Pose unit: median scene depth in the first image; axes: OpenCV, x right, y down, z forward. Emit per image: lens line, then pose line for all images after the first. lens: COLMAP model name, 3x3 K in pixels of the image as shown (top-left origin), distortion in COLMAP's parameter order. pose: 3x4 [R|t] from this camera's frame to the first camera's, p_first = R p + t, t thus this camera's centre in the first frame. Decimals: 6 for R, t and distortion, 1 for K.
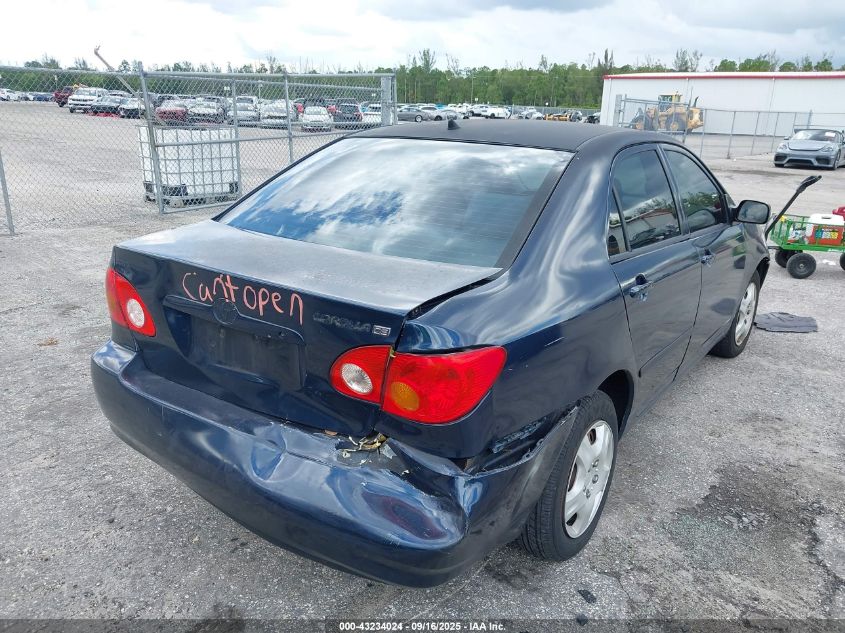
lens RADIAL K [[706.3, 0, 422.7], [0, 706.3, 318.3], [0, 0, 1]] dist [-0.007962, -0.005680]
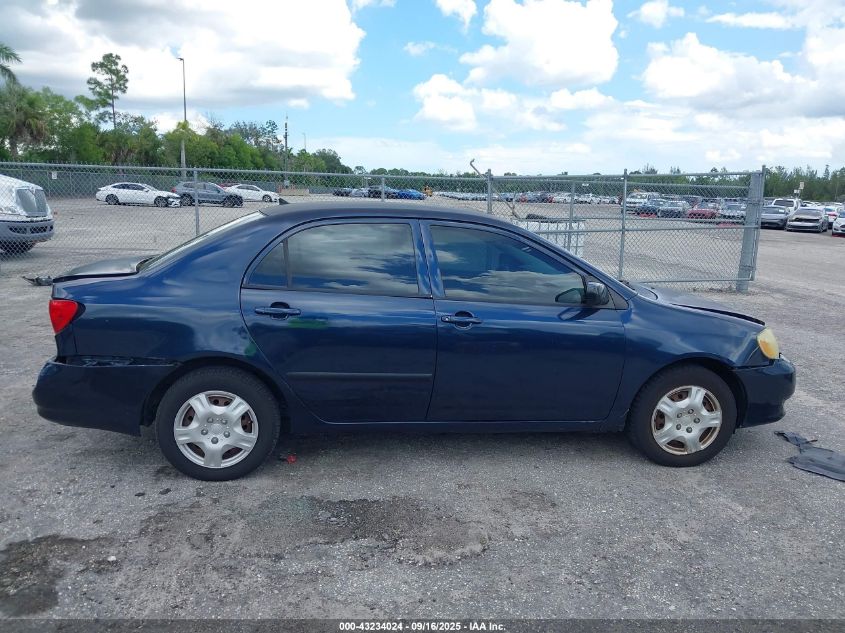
lens RADIAL K [[706.3, 0, 423.3], [0, 706.3, 315.3], [0, 0, 1]] dist [-0.007962, -0.005680]
pose [[0.667018, 0.113477, -0.736349, 0.159916], [-0.219300, 0.974452, -0.048481, -0.003154], [0.712036, 0.193820, 0.674862, 0.026171]]
